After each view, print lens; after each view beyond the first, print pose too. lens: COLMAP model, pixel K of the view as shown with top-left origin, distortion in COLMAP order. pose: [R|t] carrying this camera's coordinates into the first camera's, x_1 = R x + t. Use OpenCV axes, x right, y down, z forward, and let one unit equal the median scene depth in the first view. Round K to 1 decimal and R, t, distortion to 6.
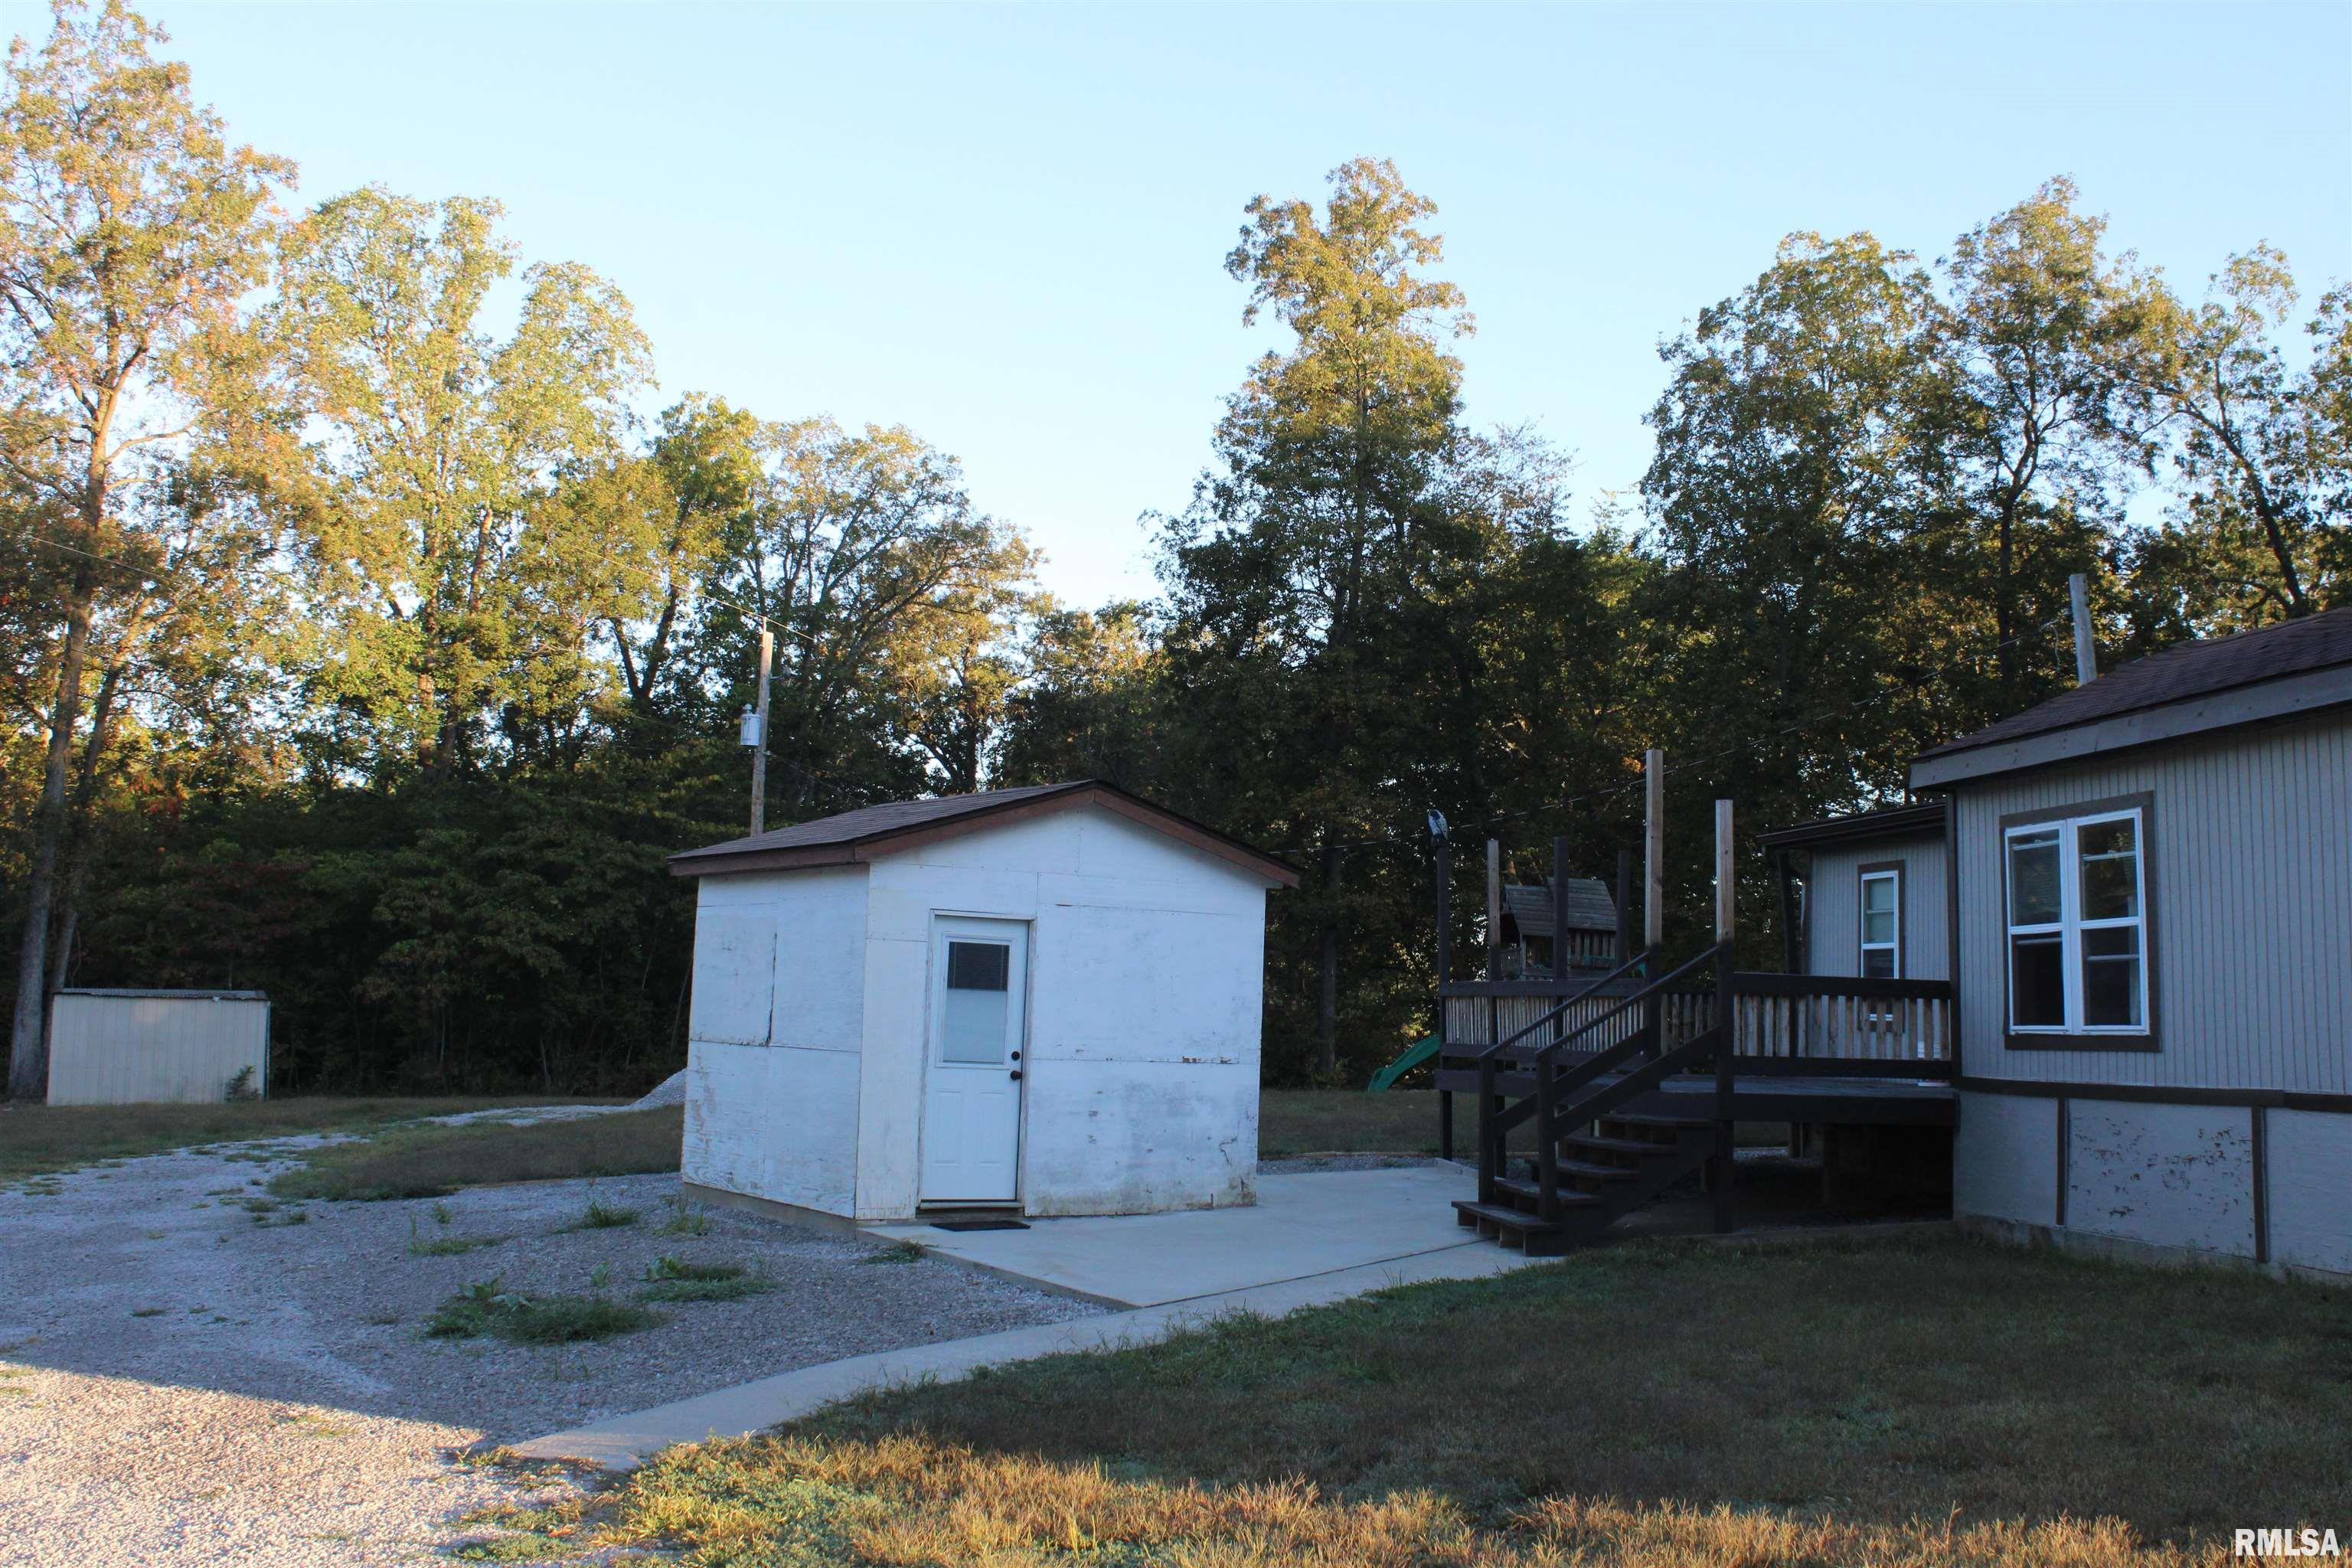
lens RADIAL K [[2409.0, 0, 1233.9], [0, 2409.0, 817.2], [0, 0, 1]] dist [-0.135055, 0.201841]
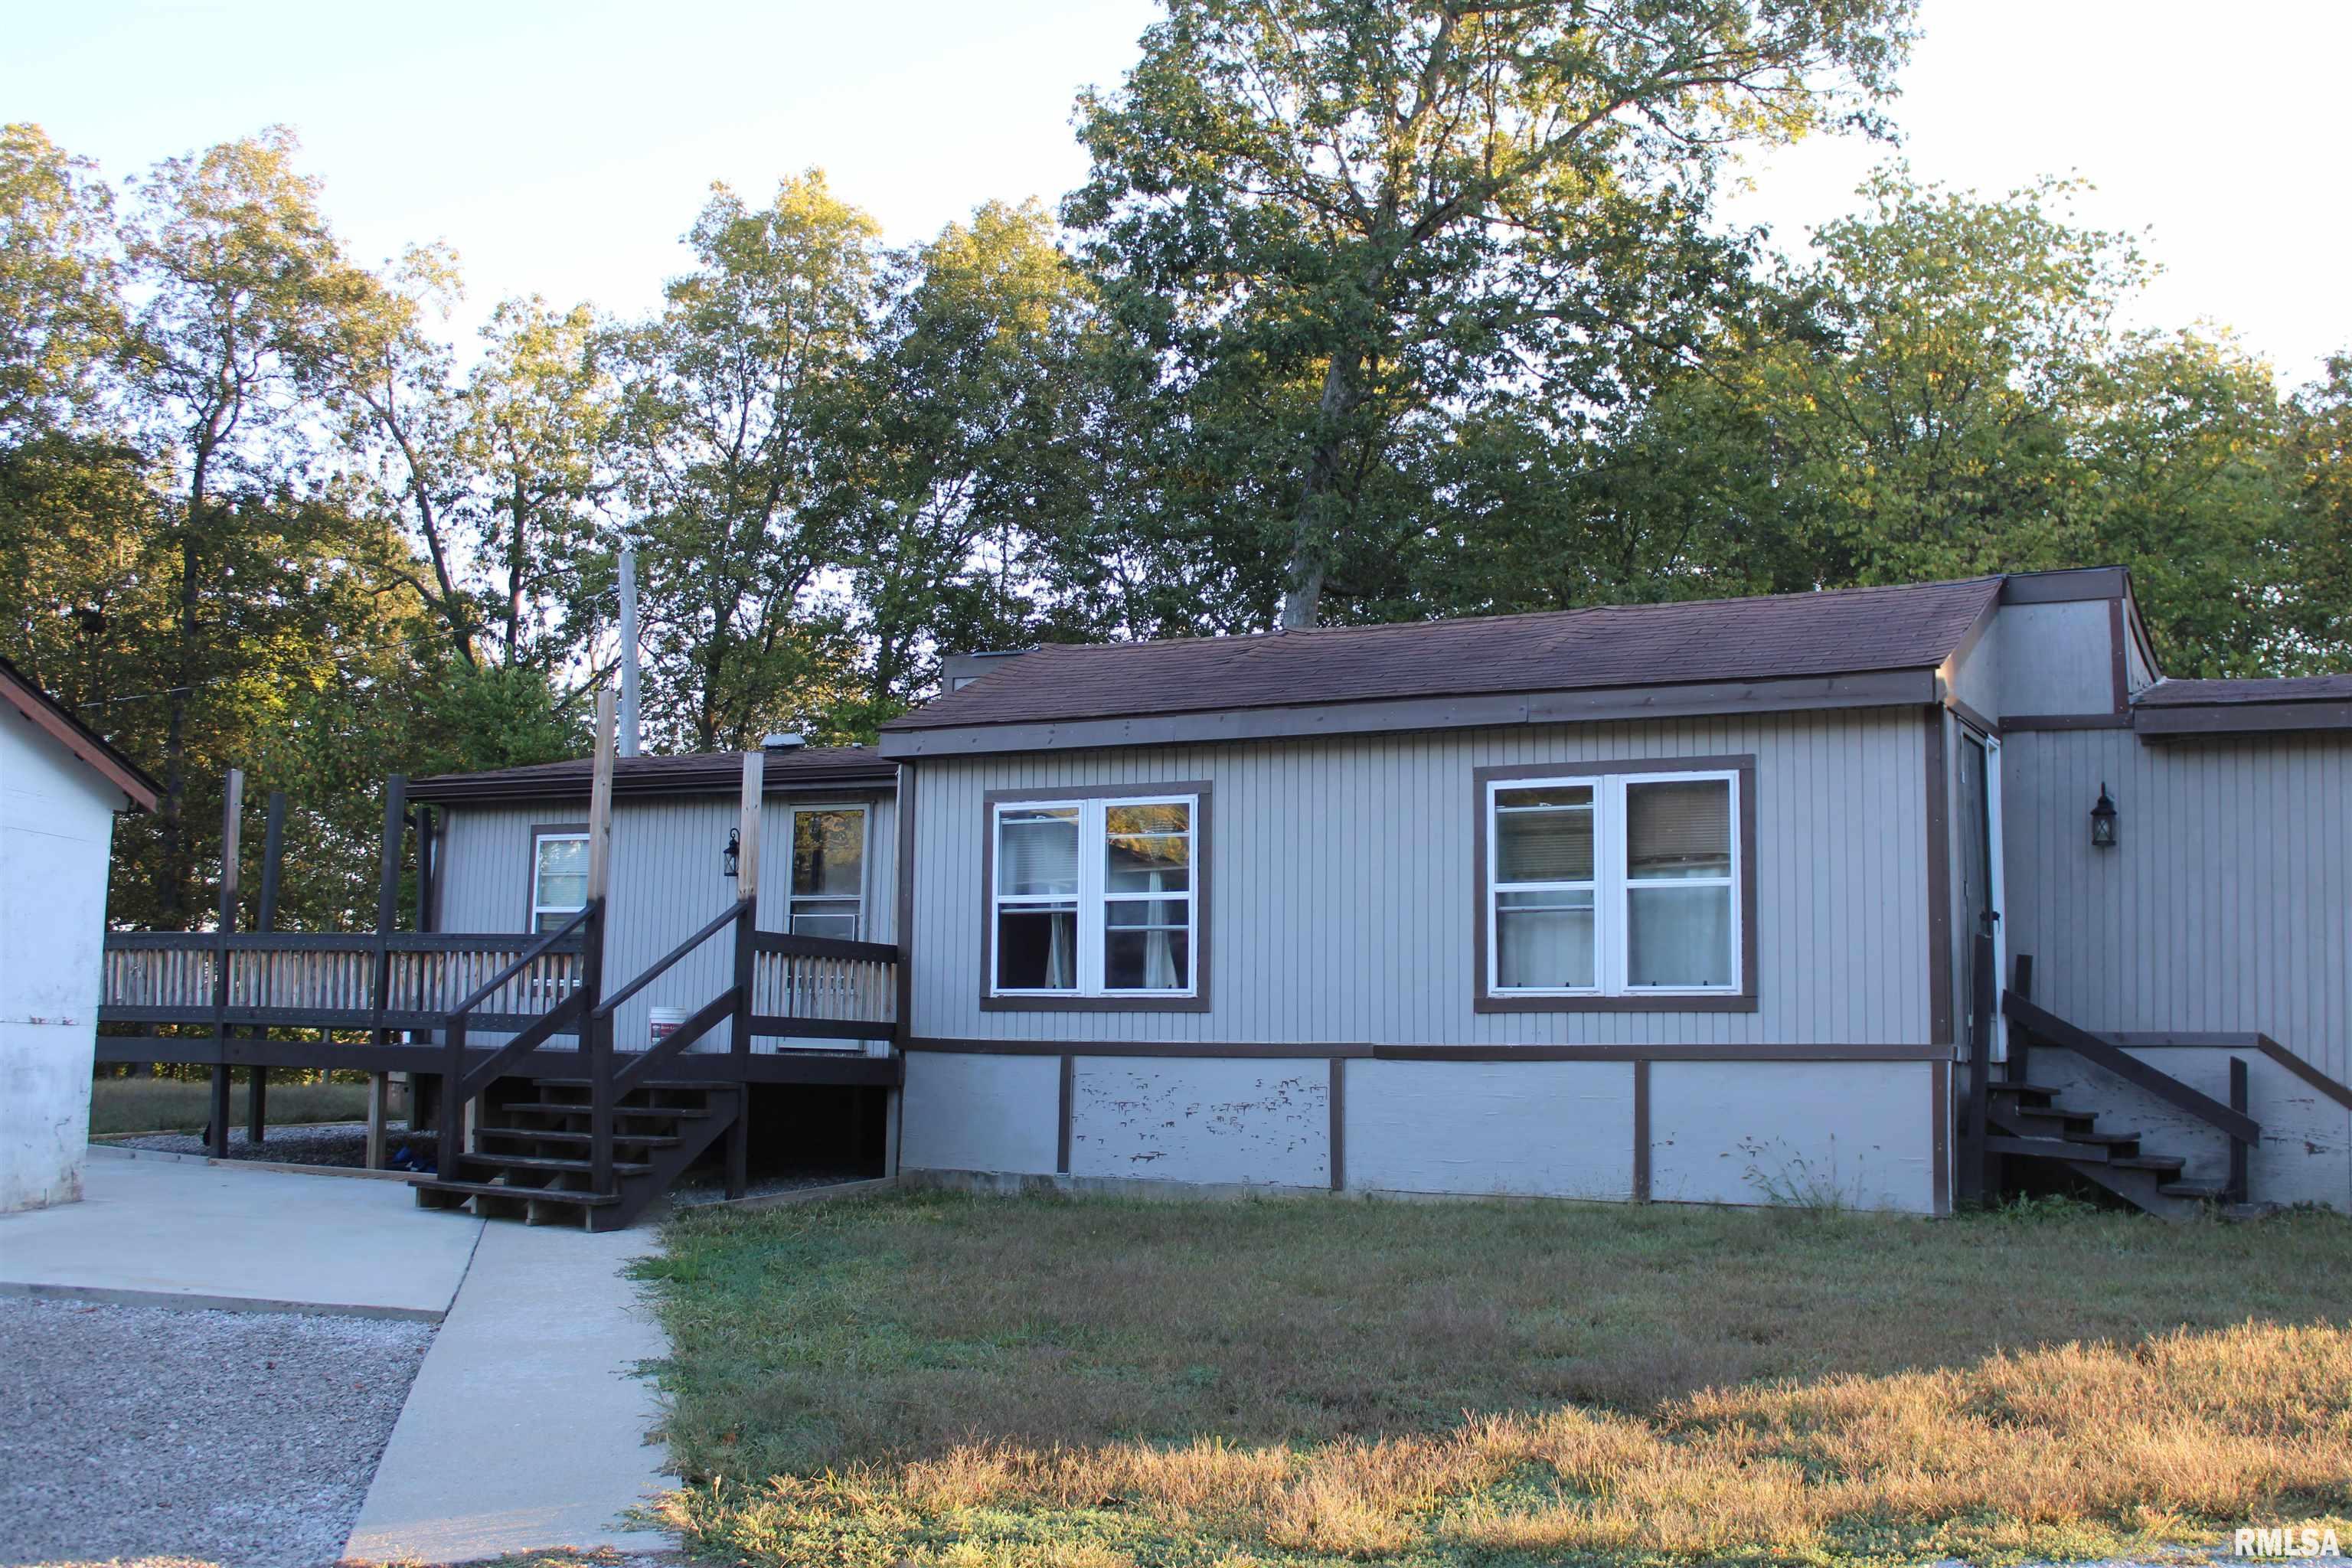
lens RADIAL K [[2409.0, 0, 1233.9], [0, 2409.0, 817.2], [0, 0, 1]] dist [-0.135055, 0.201841]
pose [[0.640512, 0.061163, 0.765509, -0.430441], [-0.067976, 0.997426, -0.022816, 0.028398], [-0.764934, -0.037422, 0.643021, 0.230296]]
